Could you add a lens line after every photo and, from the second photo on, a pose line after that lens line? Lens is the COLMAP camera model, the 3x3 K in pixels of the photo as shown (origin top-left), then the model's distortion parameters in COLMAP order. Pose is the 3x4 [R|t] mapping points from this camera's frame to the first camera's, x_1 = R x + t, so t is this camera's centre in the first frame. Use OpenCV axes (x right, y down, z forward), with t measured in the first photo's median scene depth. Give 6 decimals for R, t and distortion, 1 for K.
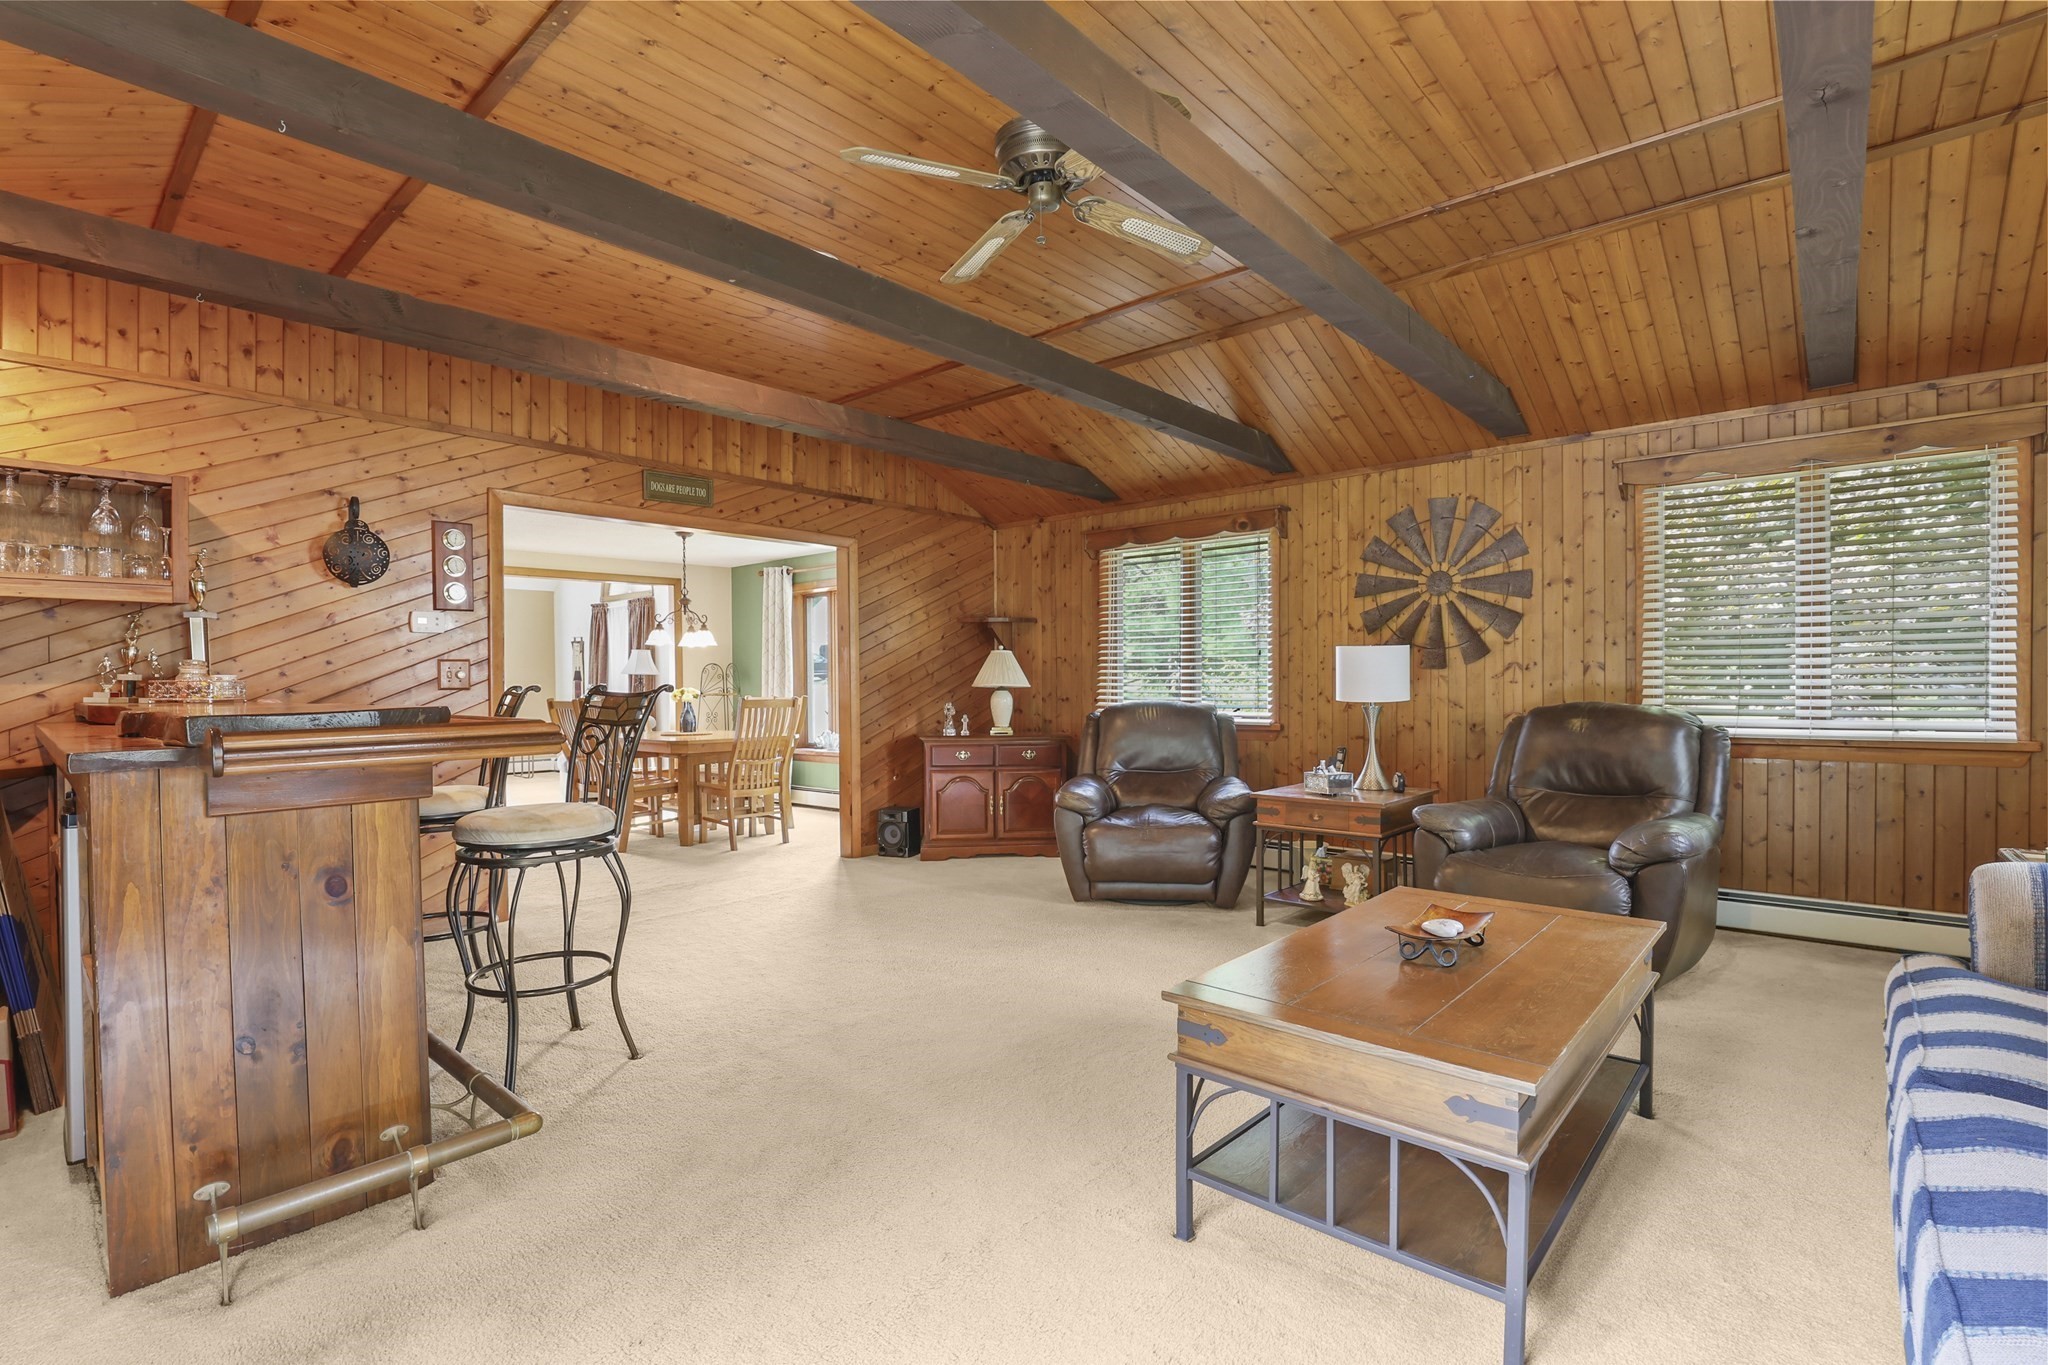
lens RADIAL K [[946.4, 0, 1019.9], [0, 946.4, 696.9], [0, 0, 1]] dist [-0.024659, -0.000040]
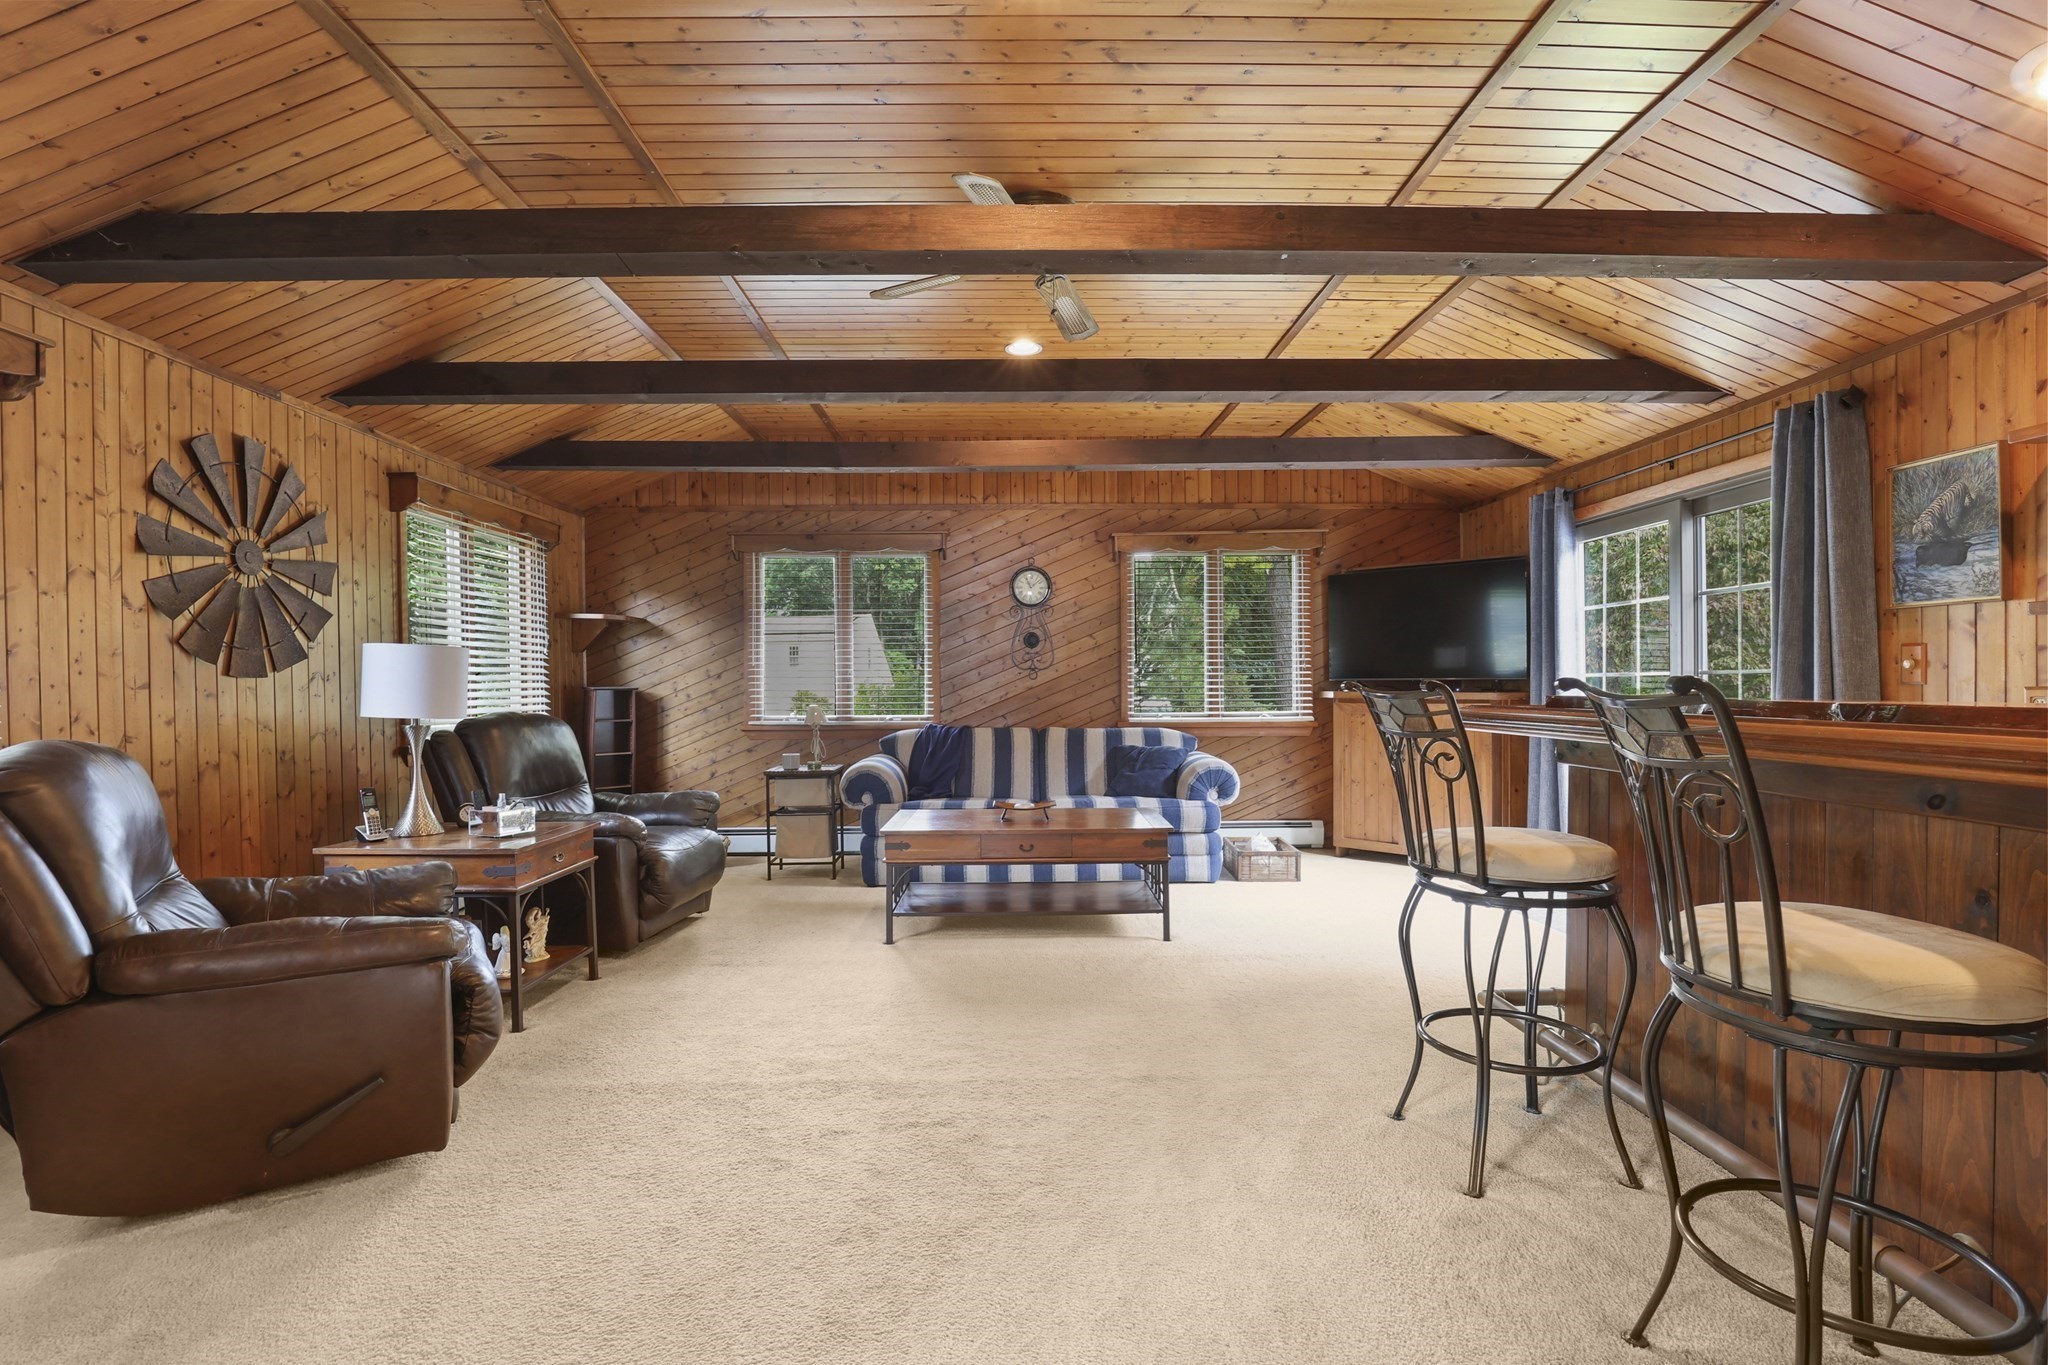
lens RADIAL K [[946.4, 0, 1019.9], [0, 946.4, 696.9], [0, 0, 1]] dist [-0.024659, -0.000040]
pose [[-0.663308, 0.006431, 0.748319, -0.453374], [0.027147, 0.999512, 0.015472, -0.010083], [-0.747854, 0.030577, -0.663158, 1.002988]]
